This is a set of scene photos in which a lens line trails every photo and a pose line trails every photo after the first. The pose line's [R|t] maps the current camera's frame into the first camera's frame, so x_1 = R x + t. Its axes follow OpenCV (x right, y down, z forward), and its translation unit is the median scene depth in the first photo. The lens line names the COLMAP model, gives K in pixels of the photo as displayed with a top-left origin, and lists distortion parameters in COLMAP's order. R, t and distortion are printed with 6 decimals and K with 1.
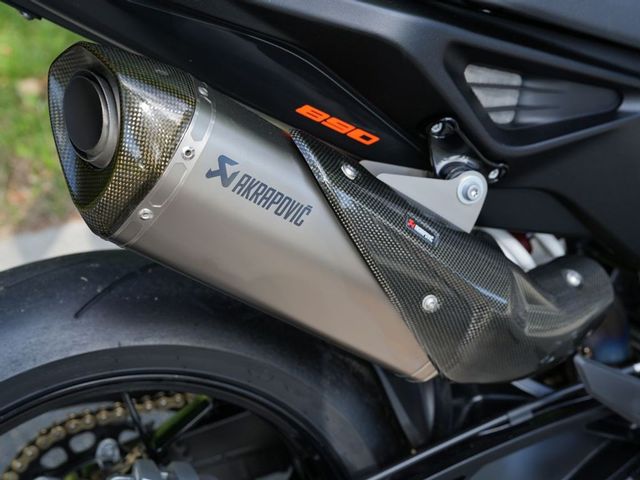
lens RADIAL K [[1019.5, 0, 320.0], [0, 1019.5, 240.0], [0, 0, 1]] dist [-0.045060, 0.794200]
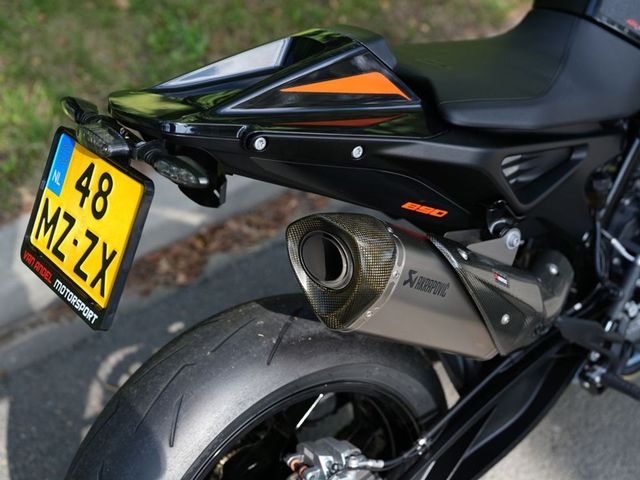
lens RADIAL K [[1019.5, 0, 320.0], [0, 1019.5, 240.0], [0, 0, 1]] dist [-0.045060, 0.794200]
pose [[0.947011, -0.170049, 0.272496, -0.555479], [0.120411, 0.974444, 0.189629, -0.379094], [-0.297778, -0.146769, 0.943285, -0.385186]]
